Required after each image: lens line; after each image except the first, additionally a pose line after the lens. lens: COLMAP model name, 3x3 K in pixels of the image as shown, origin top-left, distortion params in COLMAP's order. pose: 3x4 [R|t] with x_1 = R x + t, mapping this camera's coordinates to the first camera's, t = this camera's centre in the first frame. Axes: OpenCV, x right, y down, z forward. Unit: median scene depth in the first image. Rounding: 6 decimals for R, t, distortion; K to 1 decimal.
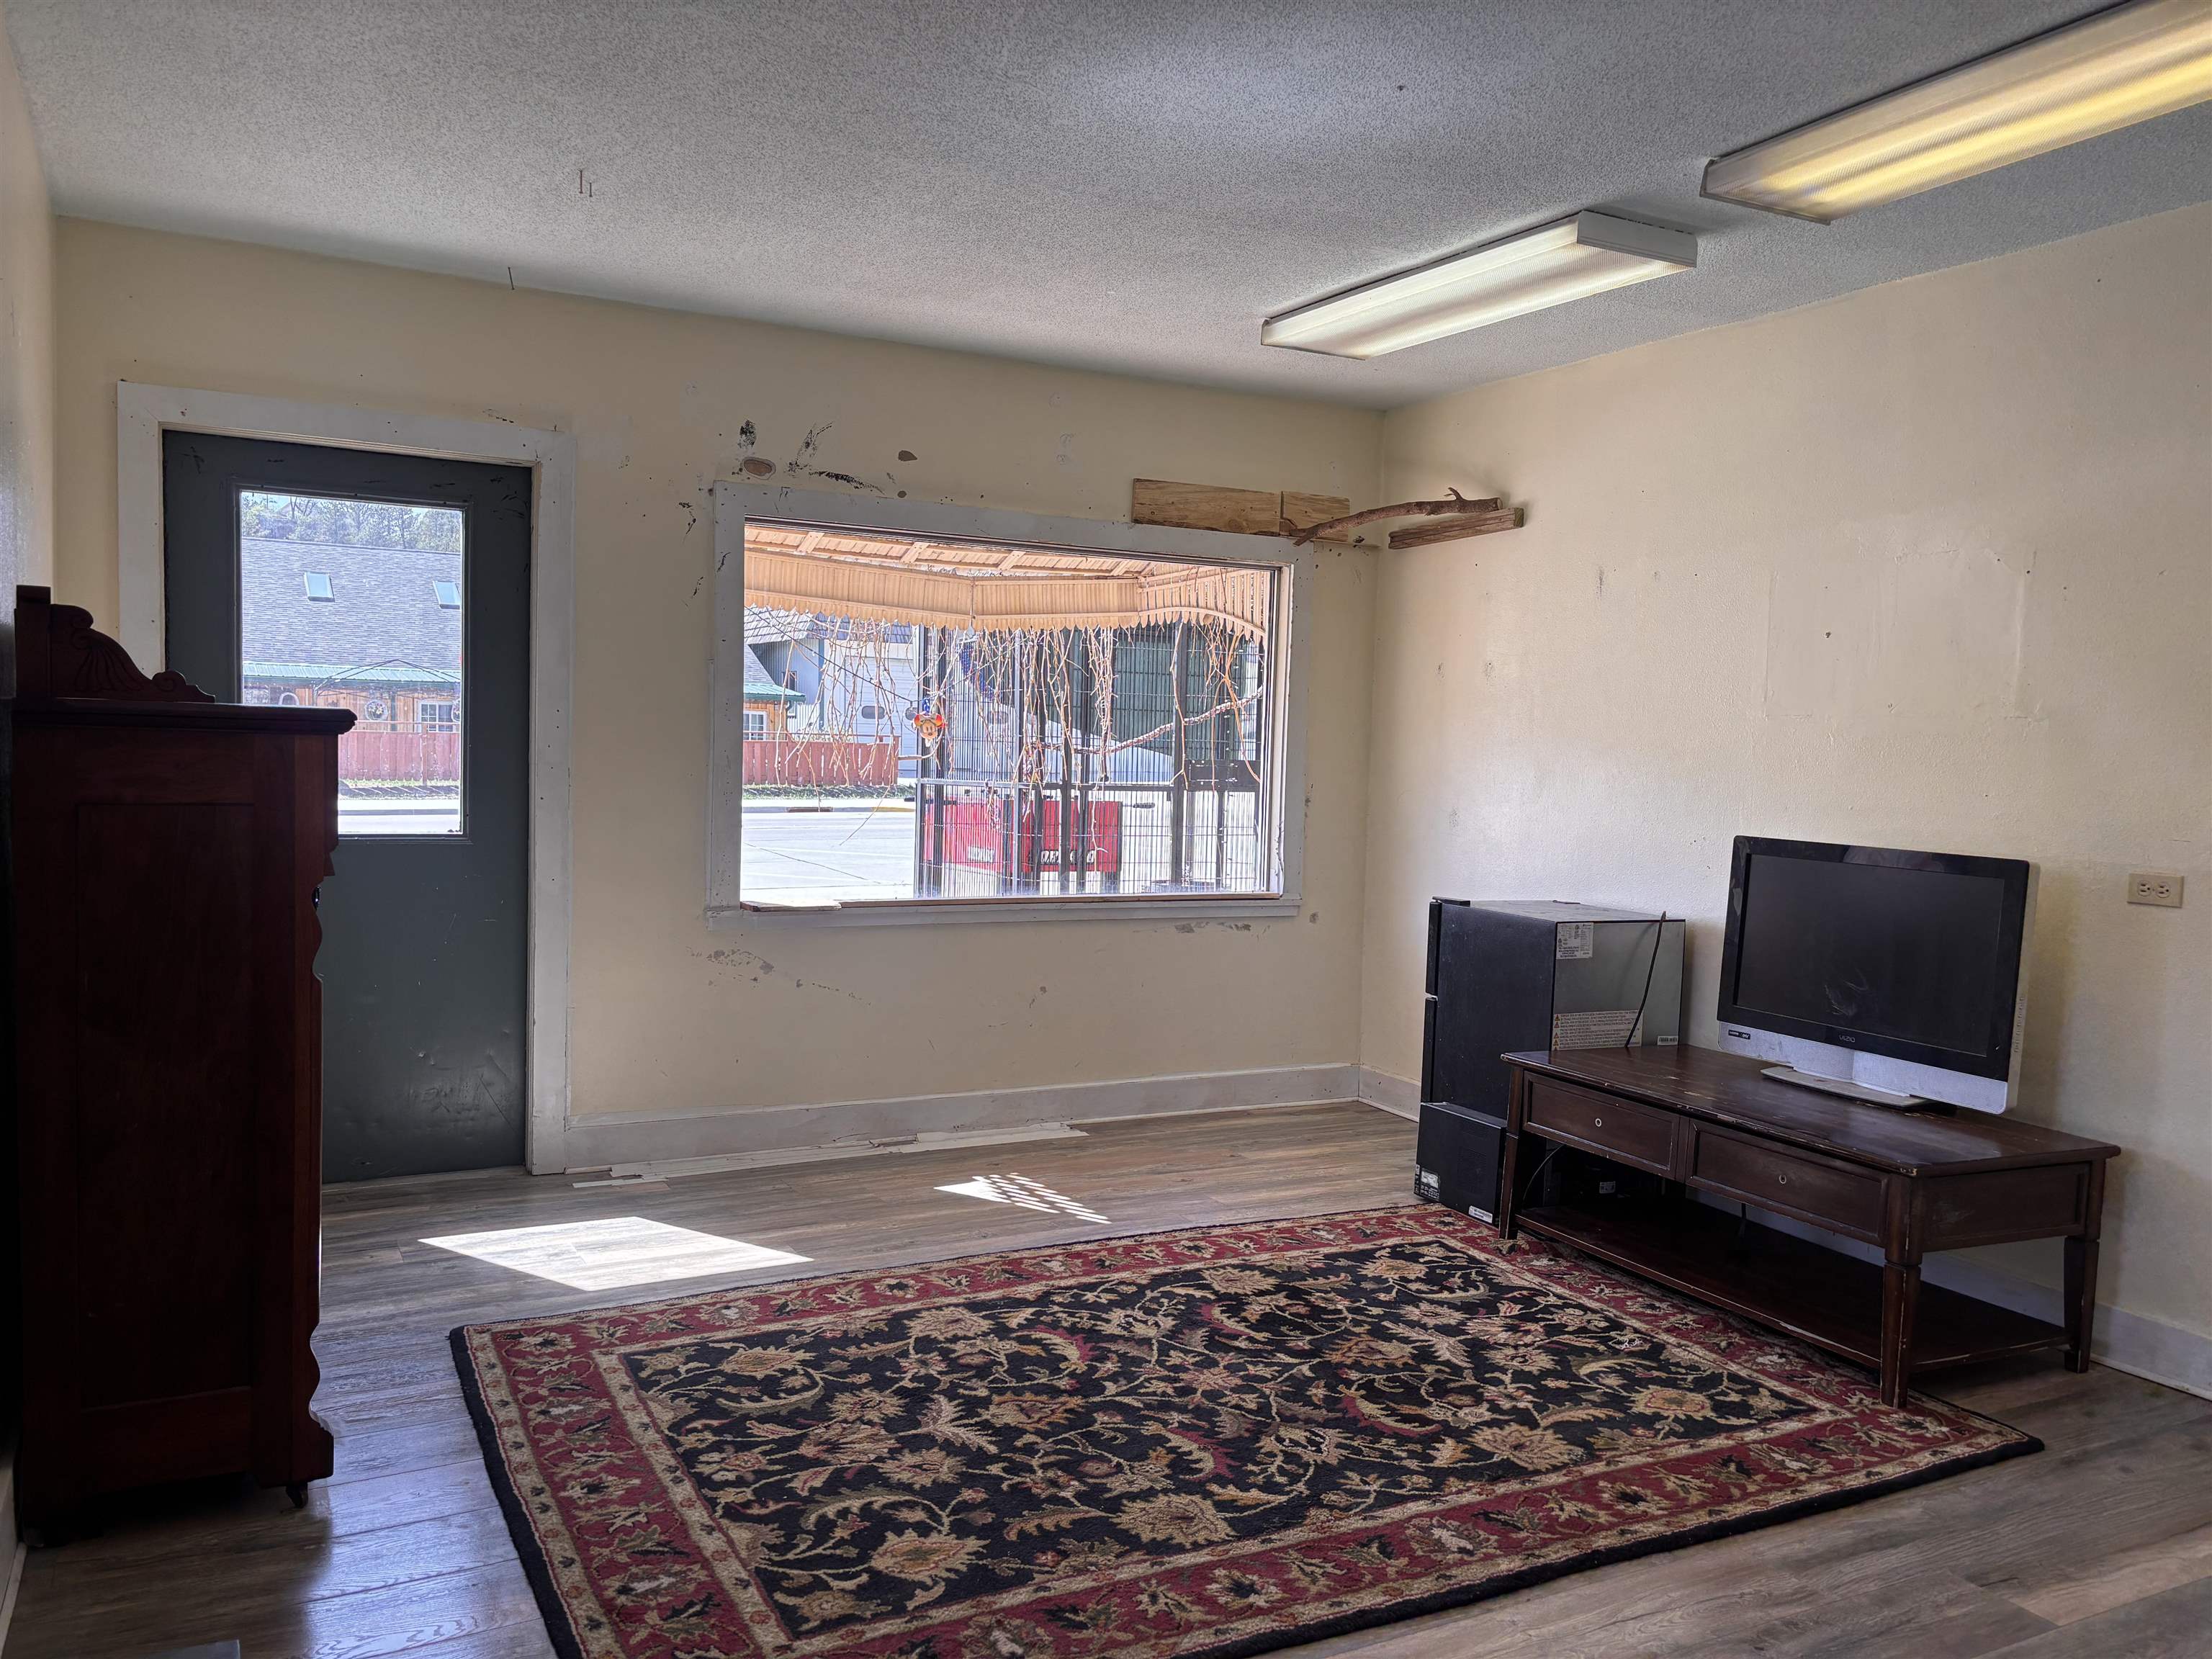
lens RADIAL K [[1649.0, 0, 1117.2], [0, 1649.0, 839.5], [0, 0, 1]] dist [0.024835, -0.046689]
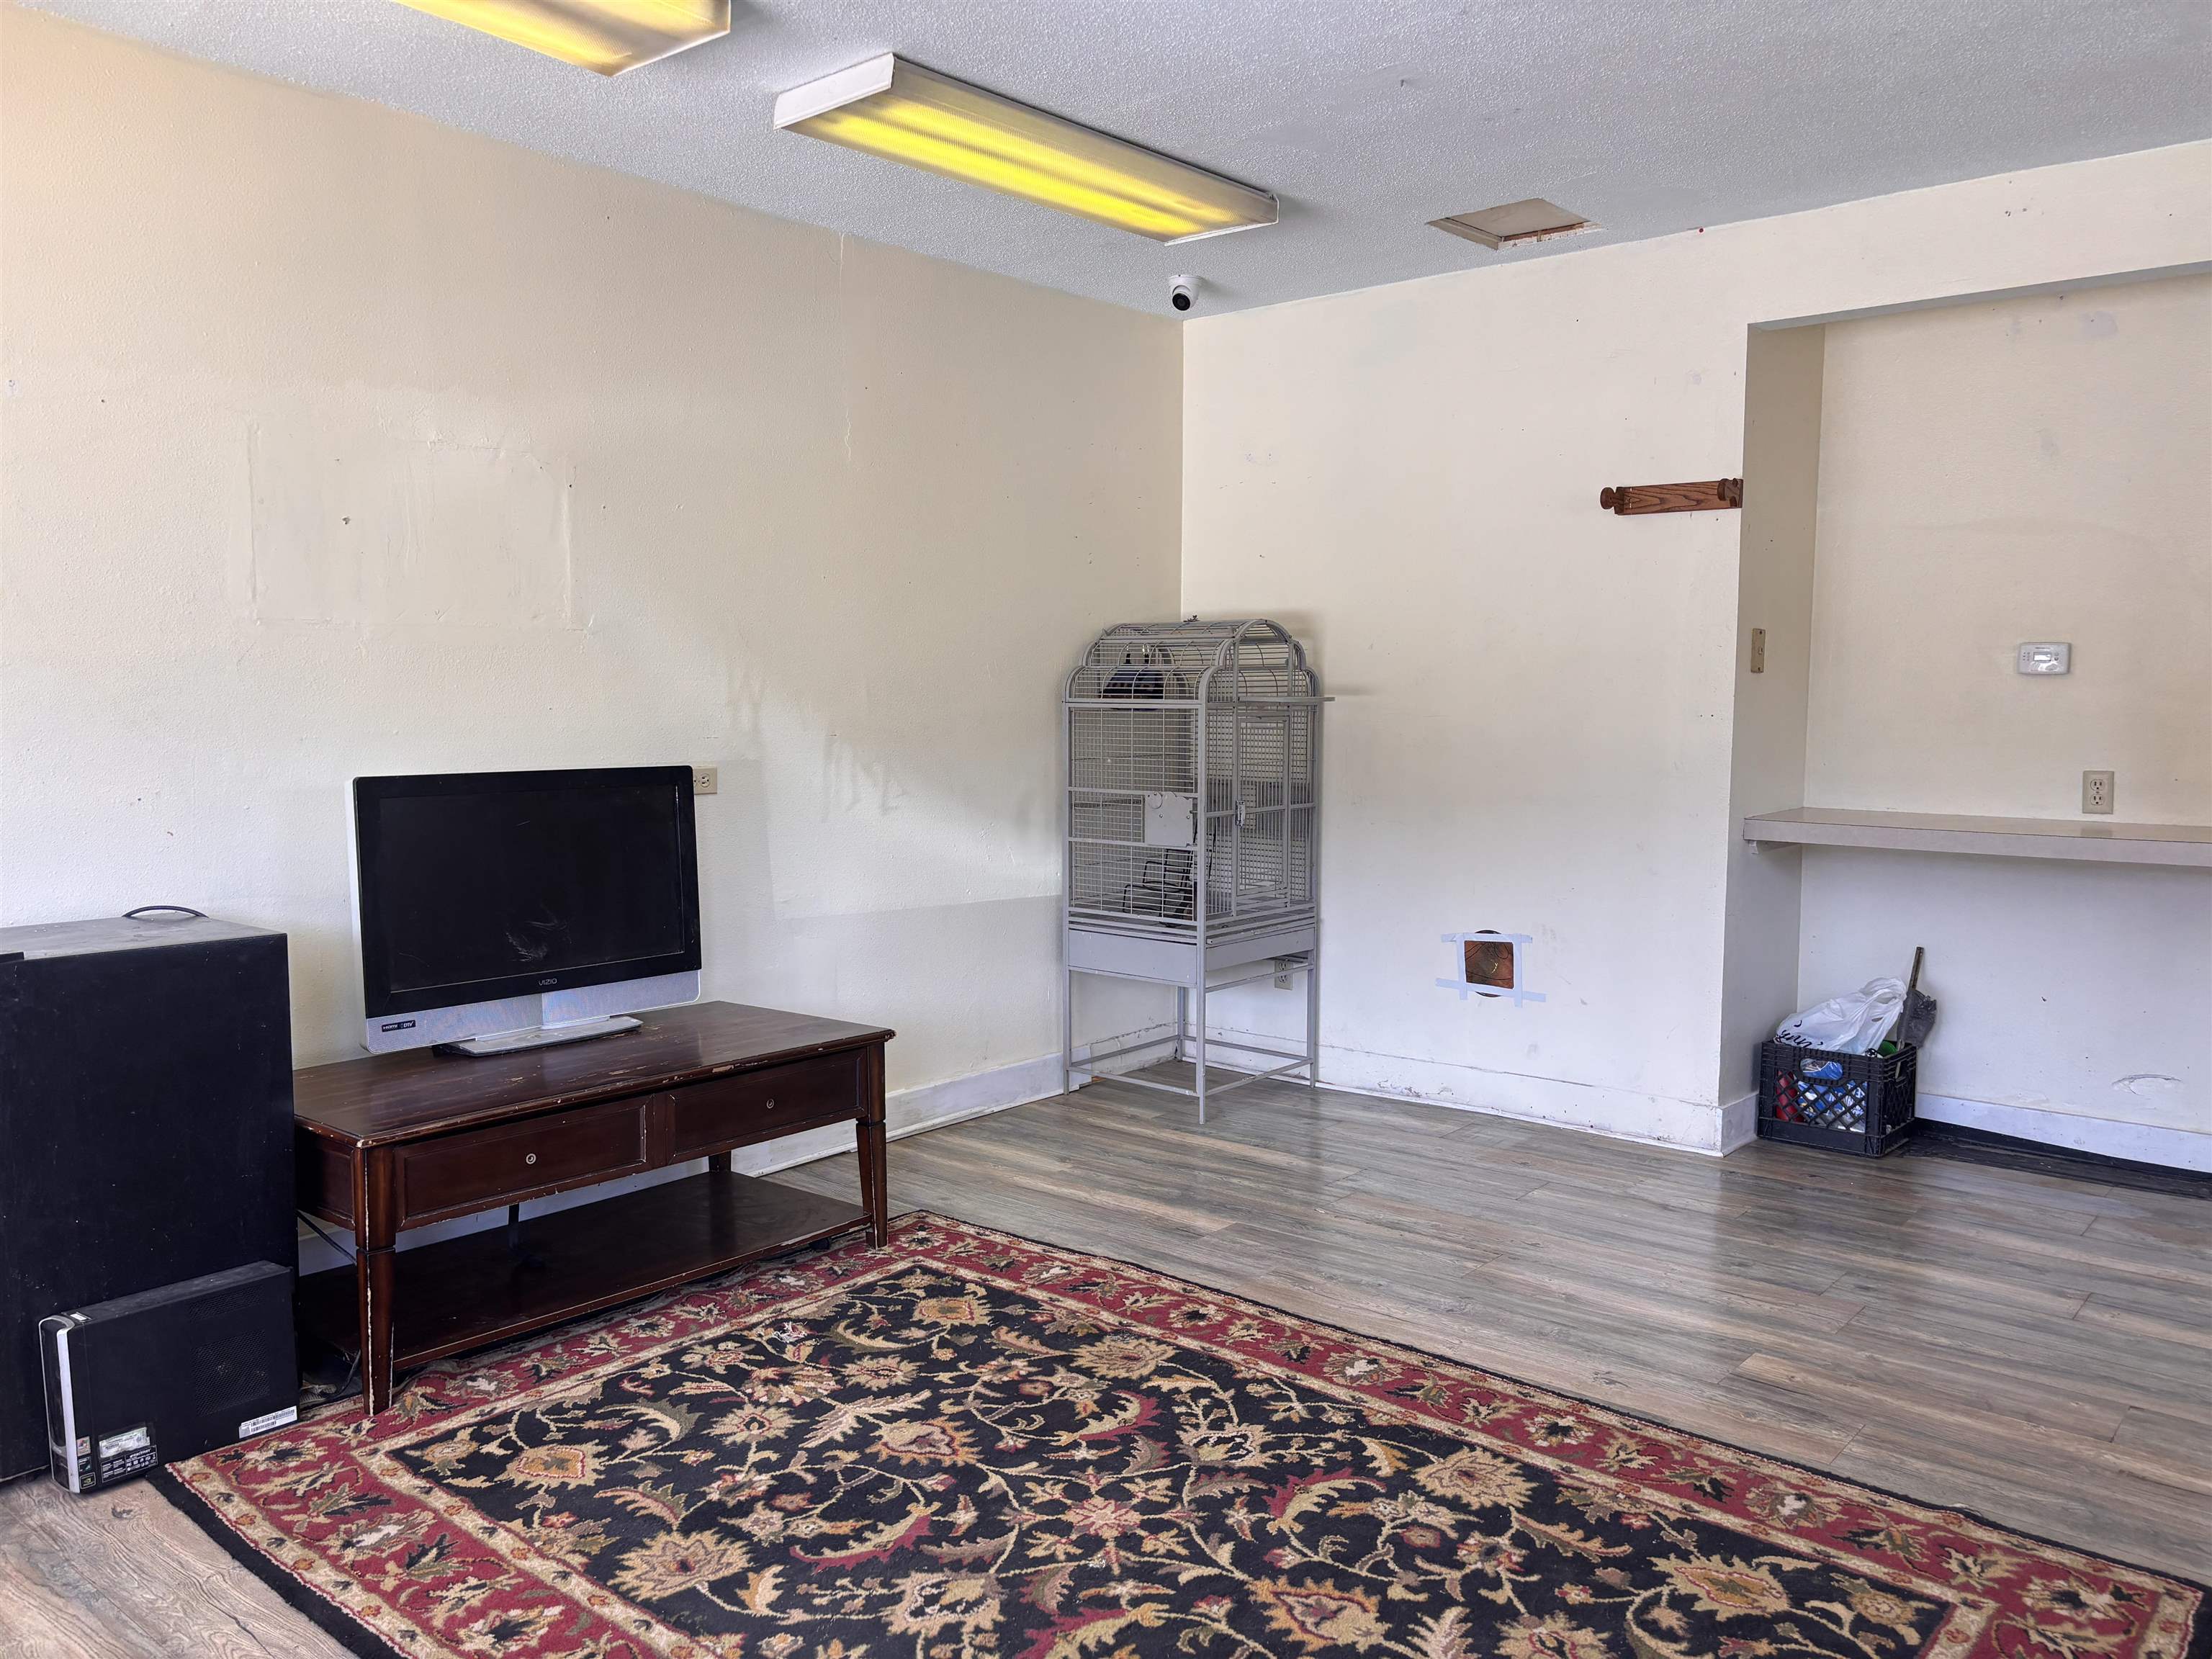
lens RADIAL K [[1664.8, 0, 1104.8], [0, 1664.8, 830.9], [0, 0, 1]] dist [0.062386, -0.068339]
pose [[-0.358330, -0.112656, 0.926773, -0.678152], [0.042751, 0.989672, 0.136831, -0.099247], [-0.932616, 0.088651, -0.349813, 1.350996]]
